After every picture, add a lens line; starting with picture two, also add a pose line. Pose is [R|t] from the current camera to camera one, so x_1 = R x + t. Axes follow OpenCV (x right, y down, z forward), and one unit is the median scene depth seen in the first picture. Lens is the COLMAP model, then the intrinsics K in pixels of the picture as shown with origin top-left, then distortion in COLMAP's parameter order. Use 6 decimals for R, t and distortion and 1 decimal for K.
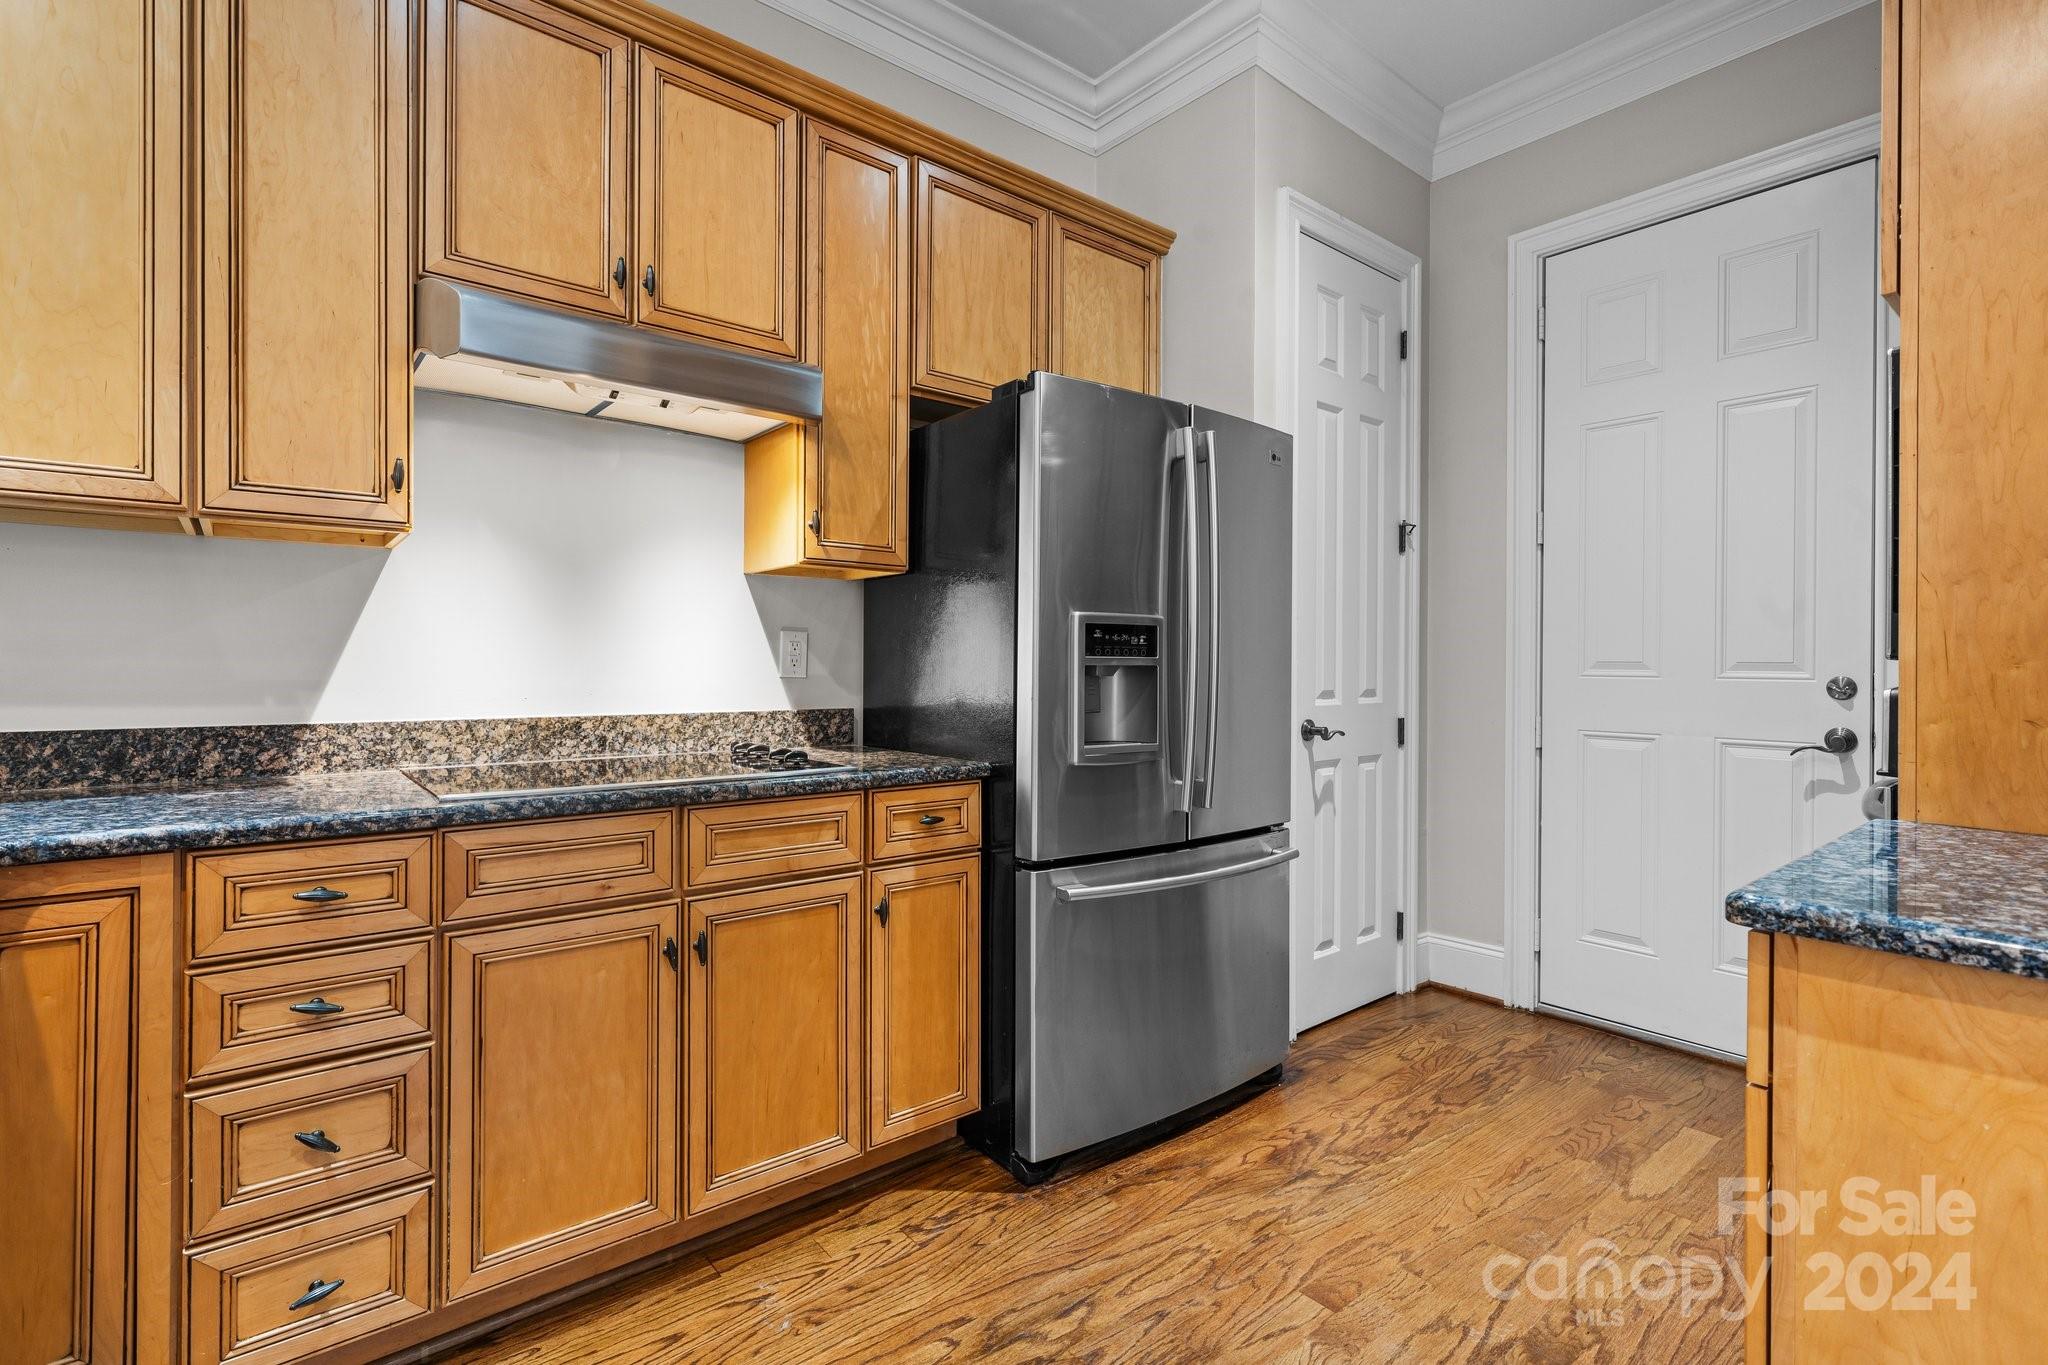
lens RADIAL K [[938.6, 0, 1004.9], [0, 938.6, 666.3], [0, 0, 1]] dist [0.001158, -0.000250]
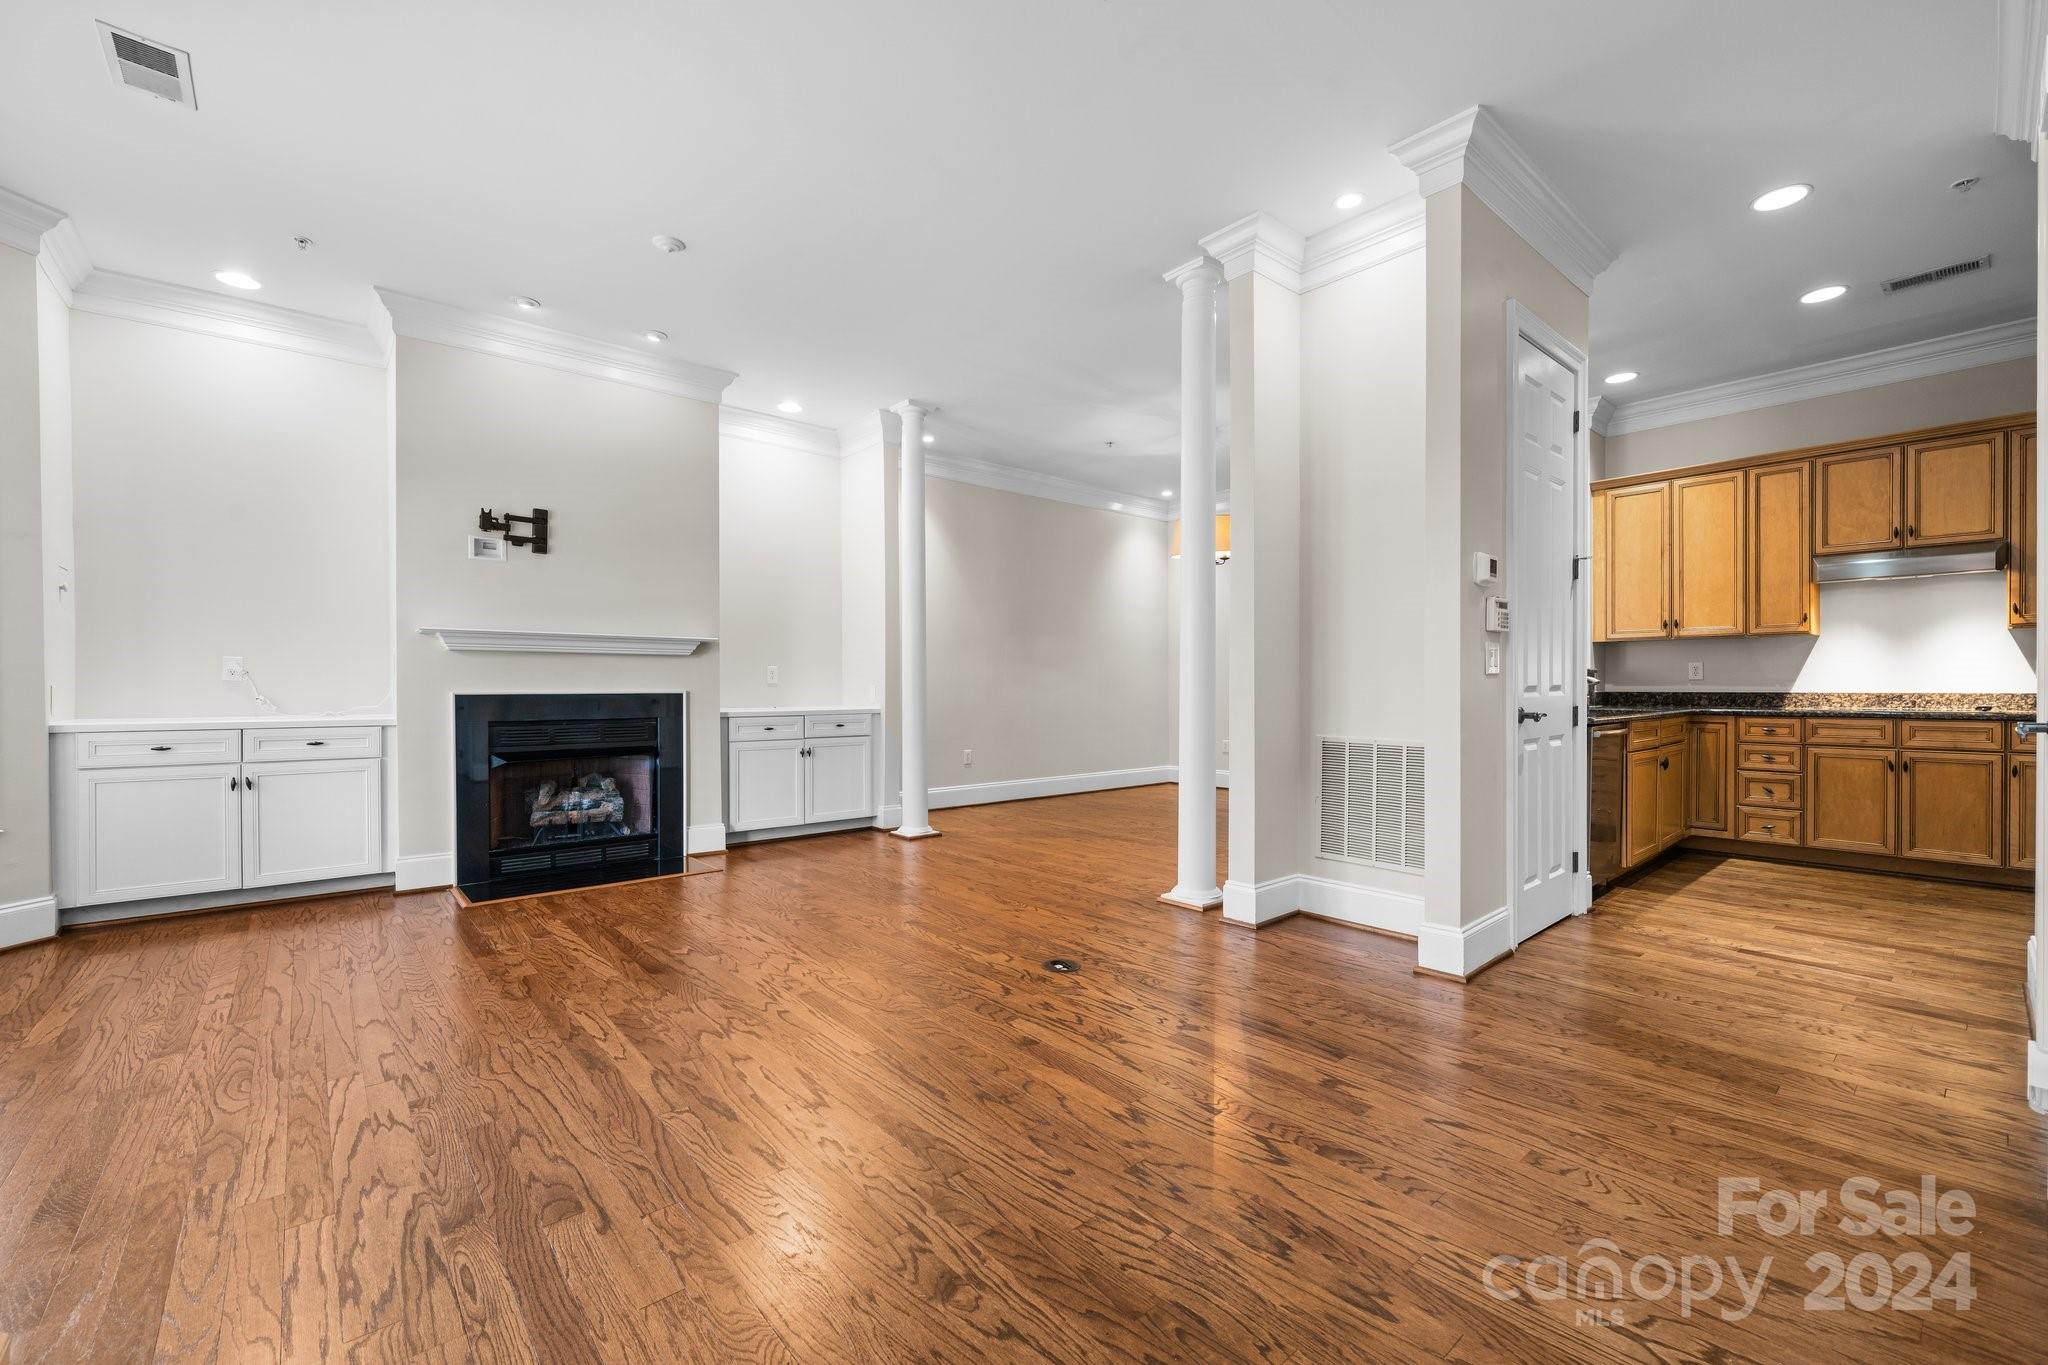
lens RADIAL K [[847.8, 0, 1016.3], [0, 847.8, 692.8], [0, 0, 1]] dist [-0.001425, 0.000170]
pose [[0.029518, 0.002955, -0.999560, 2.089067], [0.002714, 0.999992, 0.003036, 0.046036], [0.999561, -0.002803, 0.029509, -1.741312]]
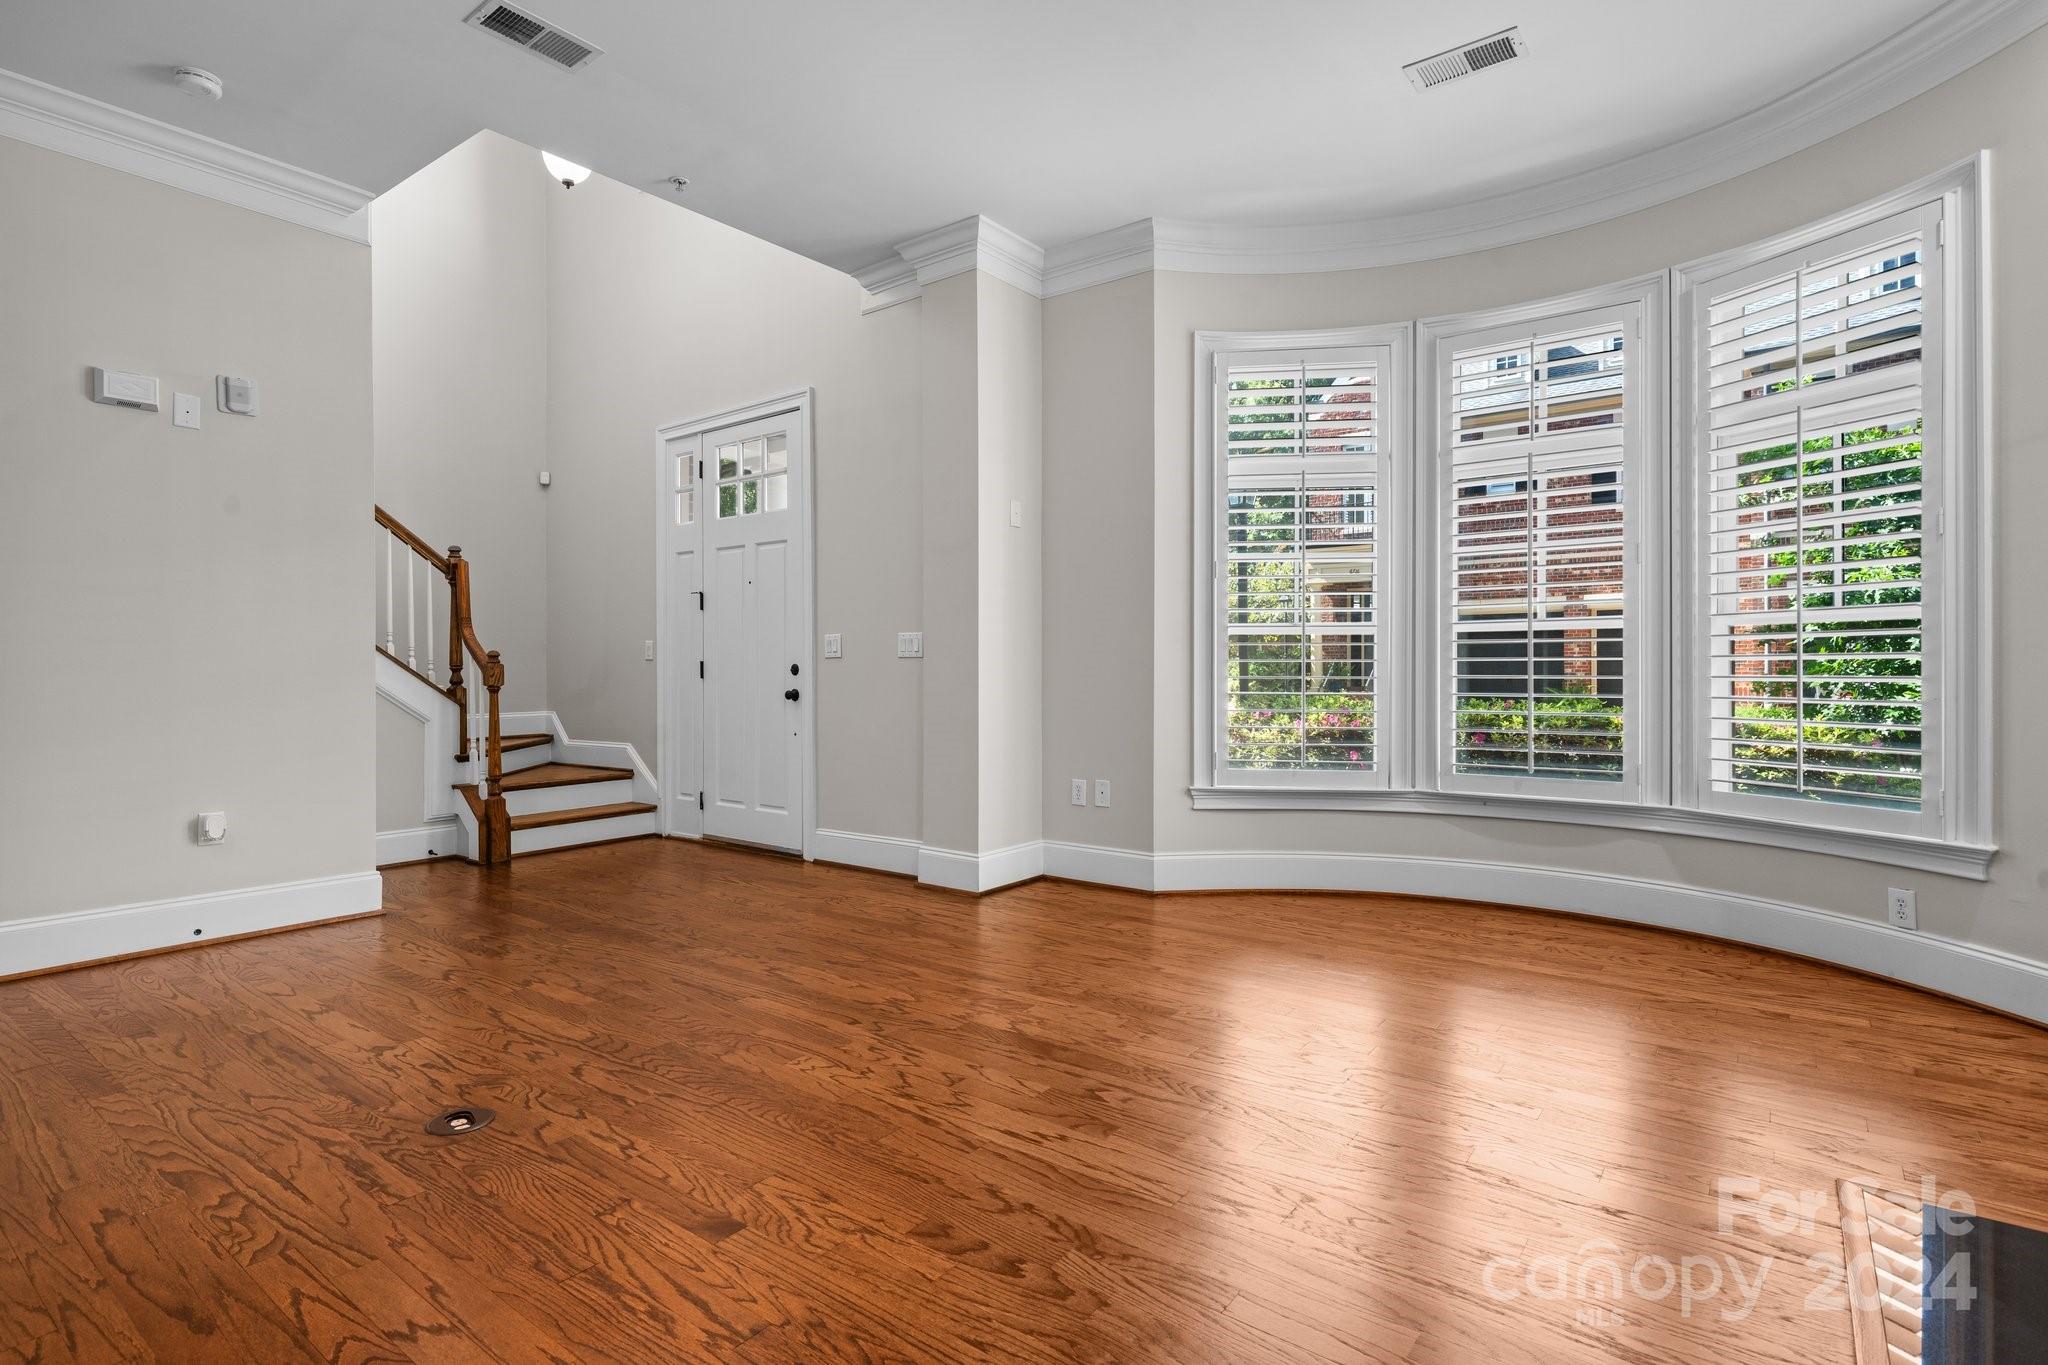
lens RADIAL K [[1003.4, 0, 1012.4], [0, 1003.4, 669.3], [0, 0, 1]] dist [-0.000870, 0.000029]
pose [[-0.237884, -0.006100, 0.971274, -0.961332], [0.003913, 0.999966, 0.007239, 0.036978], [-0.971286, 0.005523, -0.237852, -1.972406]]
